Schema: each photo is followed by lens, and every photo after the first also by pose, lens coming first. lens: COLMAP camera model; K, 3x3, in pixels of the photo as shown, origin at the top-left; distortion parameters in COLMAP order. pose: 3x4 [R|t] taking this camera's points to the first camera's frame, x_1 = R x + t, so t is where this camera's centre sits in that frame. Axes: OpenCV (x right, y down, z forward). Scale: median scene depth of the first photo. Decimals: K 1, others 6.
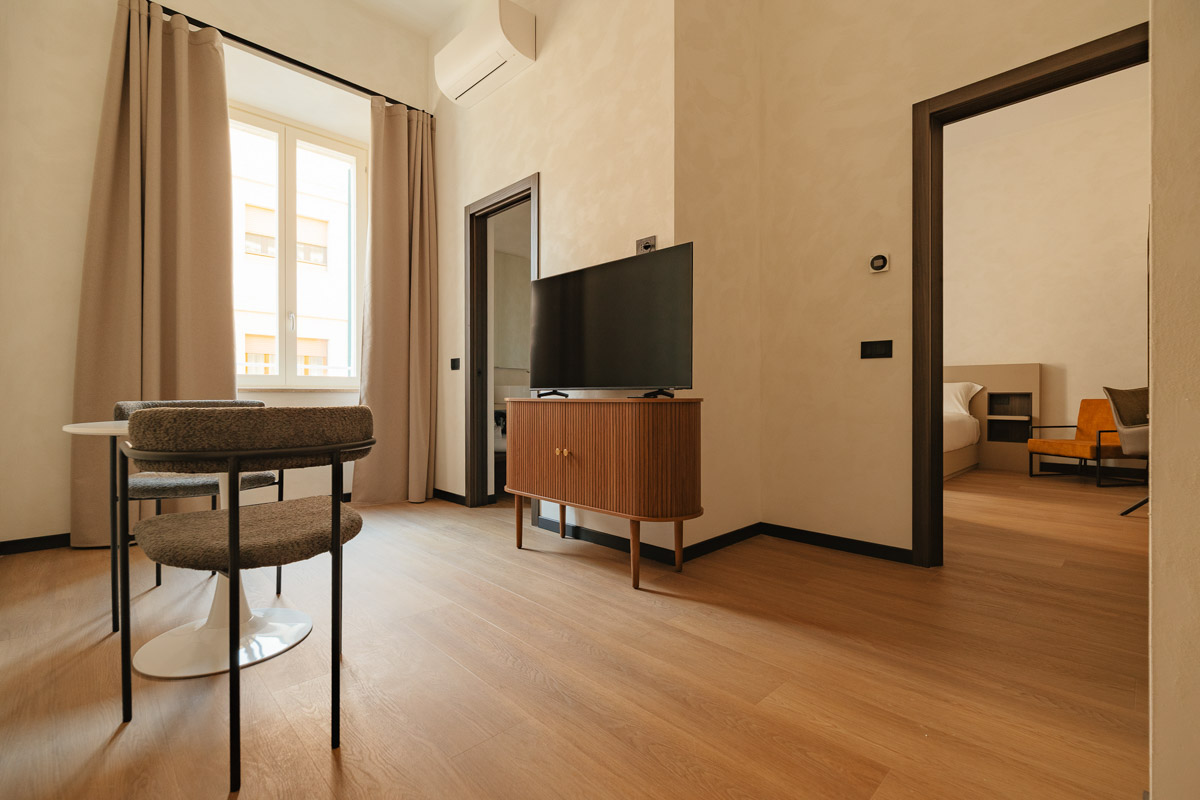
lens RADIAL K [[531.5, 0, 589.8], [0, 531.5, 394.1], [0, 0, 1]] dist [0.009219, -0.000236]
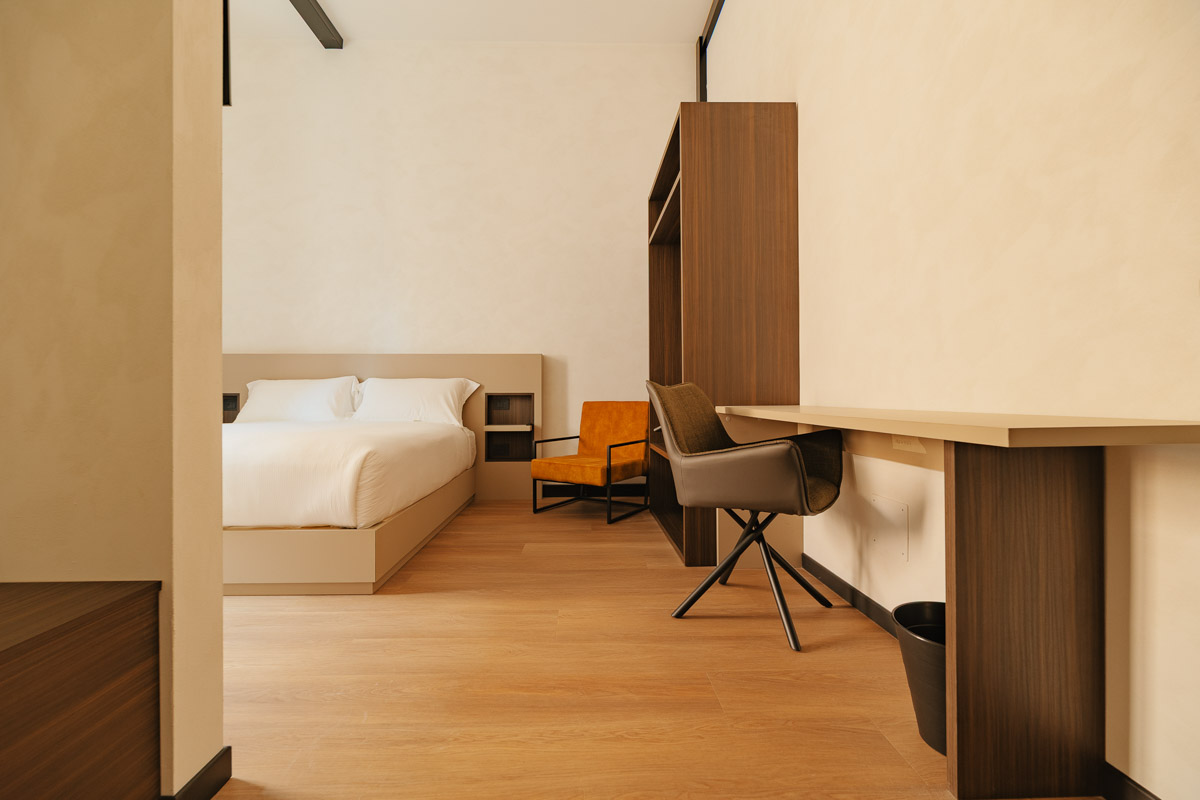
lens RADIAL K [[531.5, 0, 604.7], [0, 531.5, 398.5], [0, 0, 1]] dist [0.009219, -0.000236]
pose [[0.663037, -0.005409, 0.748567, 0.362676], [0.003225, 0.999985, 0.004369, 0.001920], [-0.748579, -0.000482, 0.663045, 0.466169]]
